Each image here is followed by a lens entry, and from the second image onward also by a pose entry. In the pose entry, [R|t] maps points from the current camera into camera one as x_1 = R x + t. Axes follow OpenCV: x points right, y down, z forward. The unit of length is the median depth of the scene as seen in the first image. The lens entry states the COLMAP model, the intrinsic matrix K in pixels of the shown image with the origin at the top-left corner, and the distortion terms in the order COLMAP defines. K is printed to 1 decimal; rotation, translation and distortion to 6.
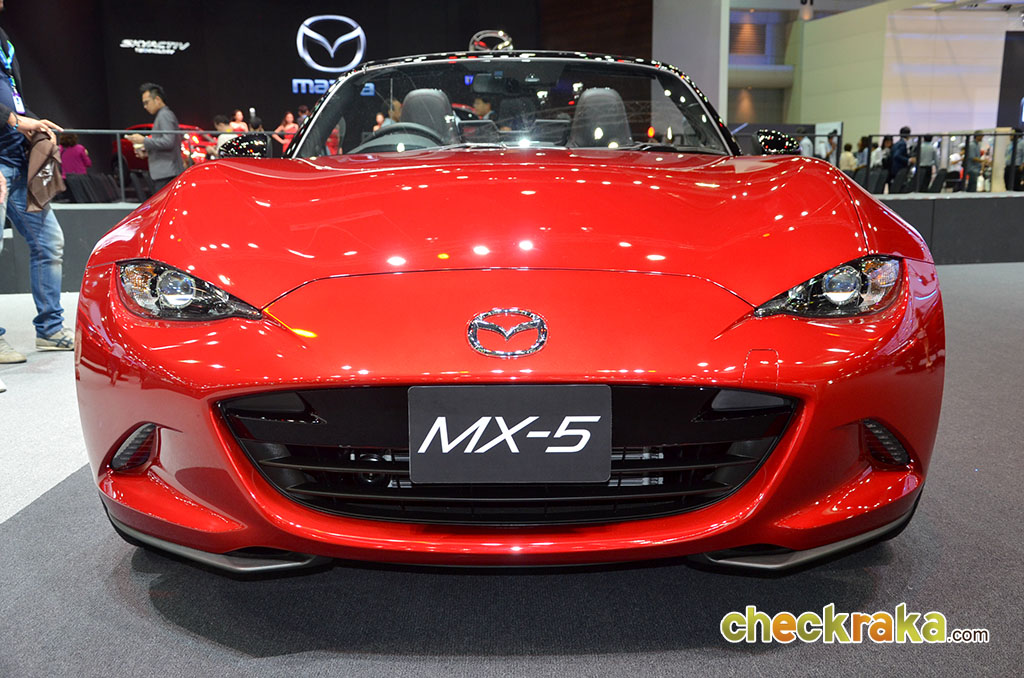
lens RADIAL K [[945.5, 0, 512.0], [0, 945.5, 339.0], [0, 0, 1]] dist [0.090599, 0.005379]
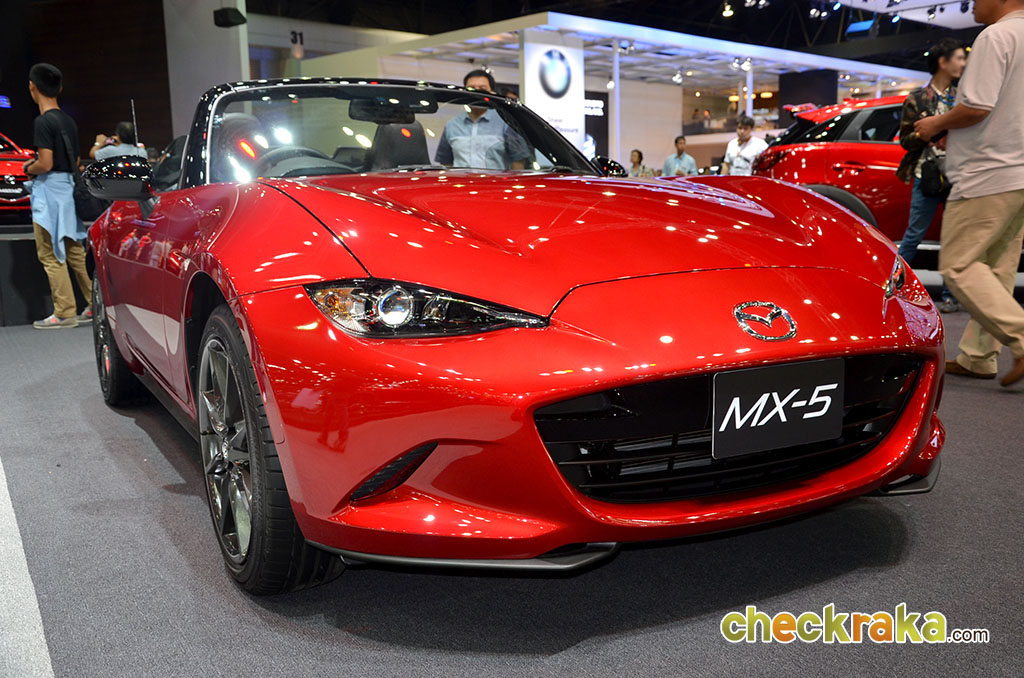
lens RADIAL K [[959.5, 0, 512.0], [0, 959.5, 339.0], [0, 0, 1]] dist [-0.068577, 0.183390]
pose [[0.881256, -0.071628, 0.467181, -0.843012], [0.087490, 0.996089, -0.012315, 0.002659], [-0.464472, 0.051726, 0.884076, 0.102798]]
